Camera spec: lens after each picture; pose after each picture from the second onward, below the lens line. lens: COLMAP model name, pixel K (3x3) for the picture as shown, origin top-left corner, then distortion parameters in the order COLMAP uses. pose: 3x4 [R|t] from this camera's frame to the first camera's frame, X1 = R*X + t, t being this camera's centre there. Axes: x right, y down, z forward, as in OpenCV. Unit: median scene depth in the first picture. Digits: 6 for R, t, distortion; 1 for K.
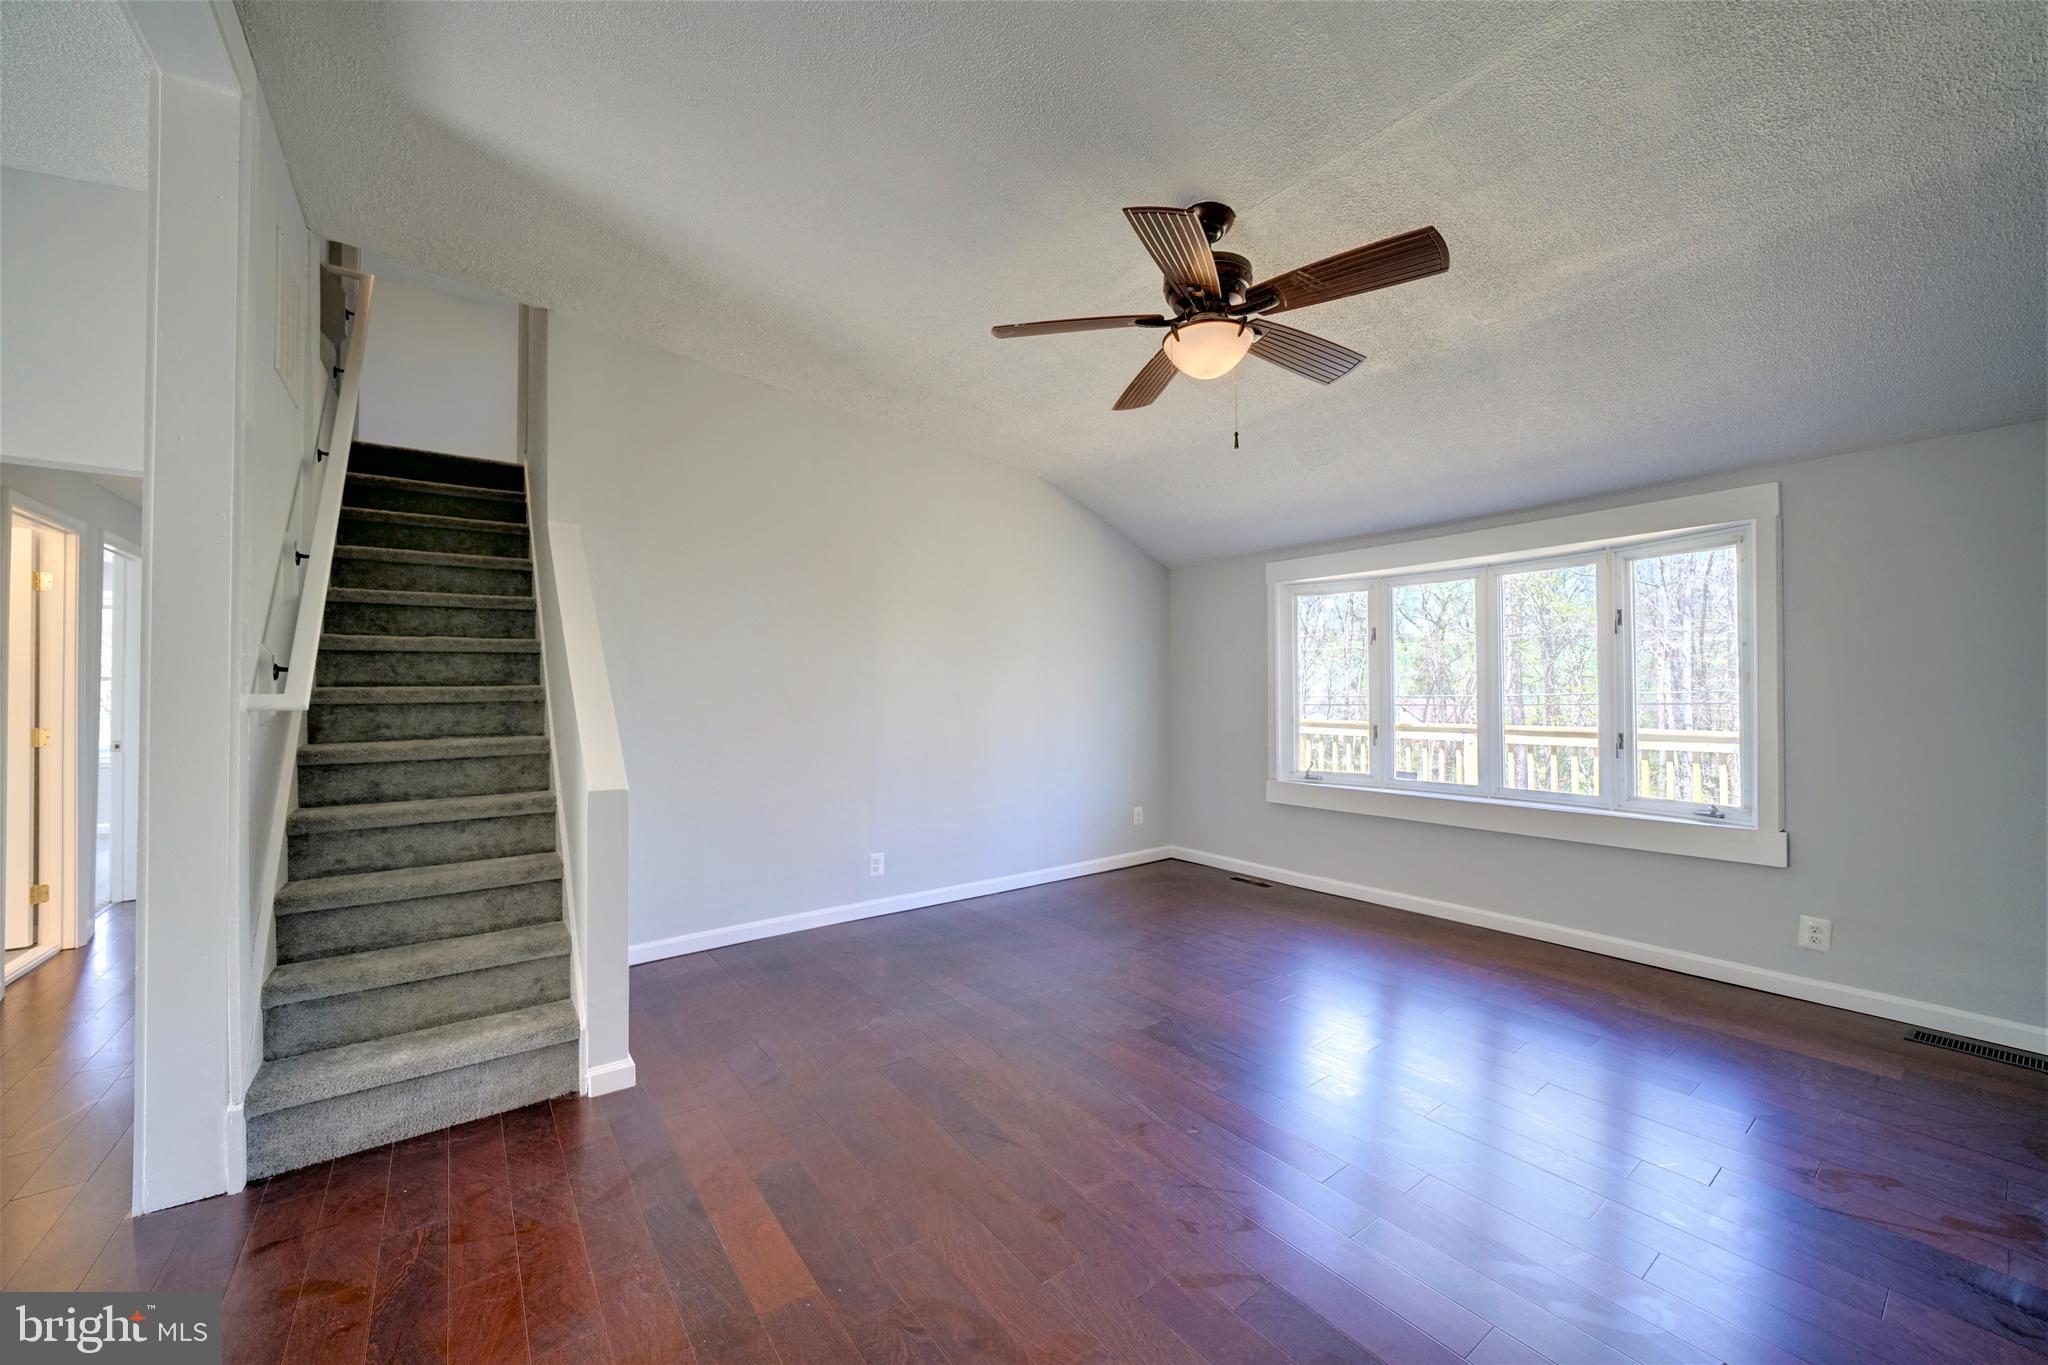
lens RADIAL K [[766.9, 0, 1024.0], [0, 766.9, 682.5], [0, 0, 1]] dist [-0.001217, -0.000145]
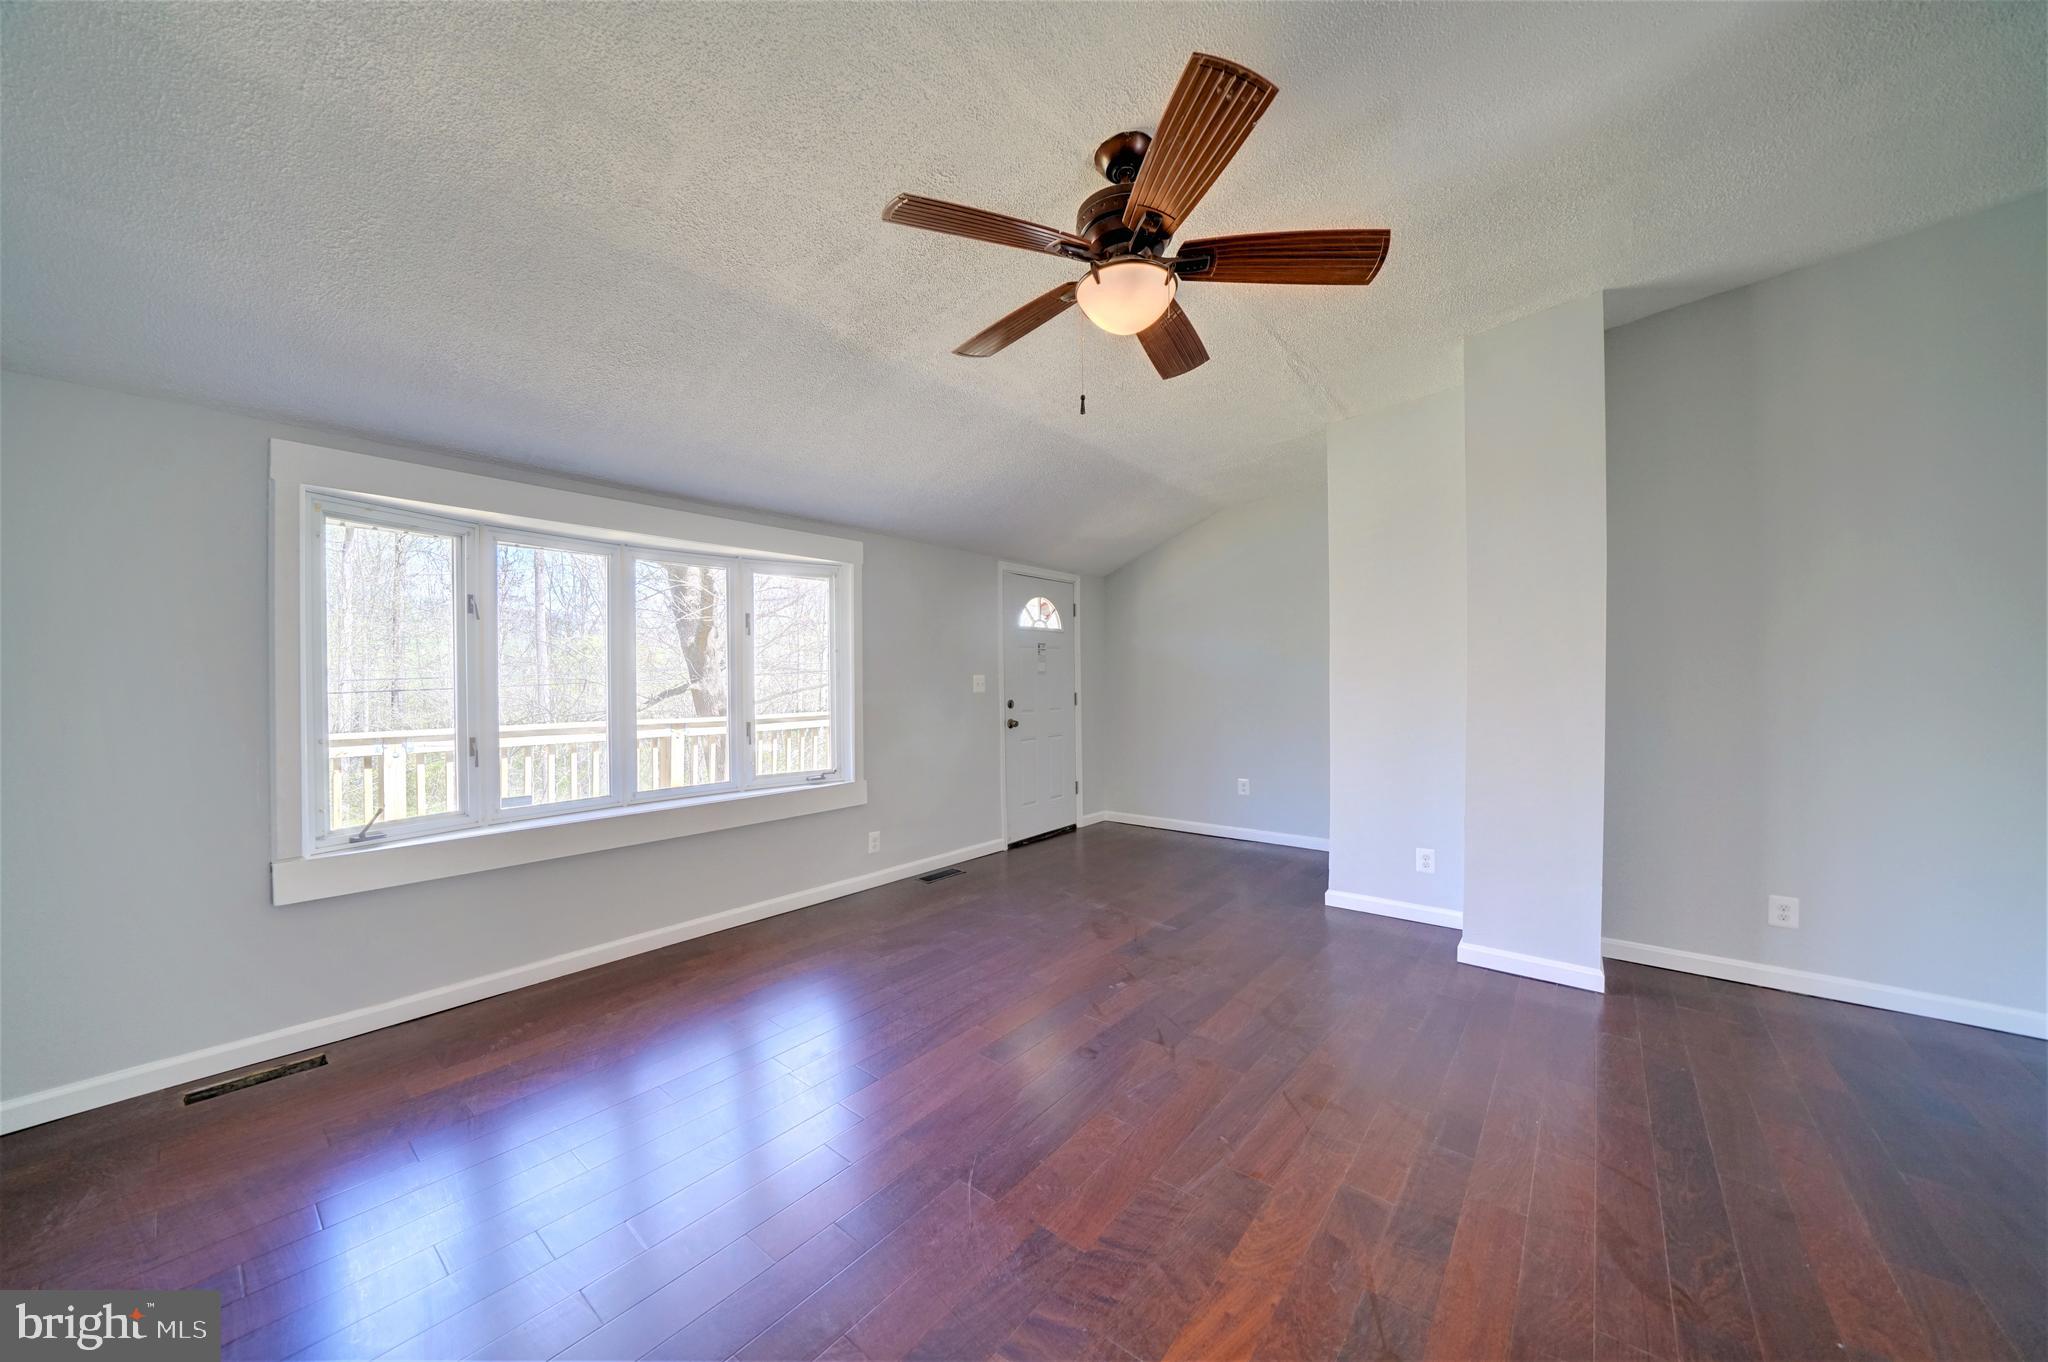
lens RADIAL K [[708.5, 0, 1024.0], [0, 708.5, 681.0], [0, 0, 1]] dist [0.000089, -0.000006]
pose [[-0.225187, 0.001531, 0.974314, -0.302564], [-0.006919, 0.999971, -0.003170, 0.004402], [-0.974291, -0.007456, -0.225170, 0.745347]]
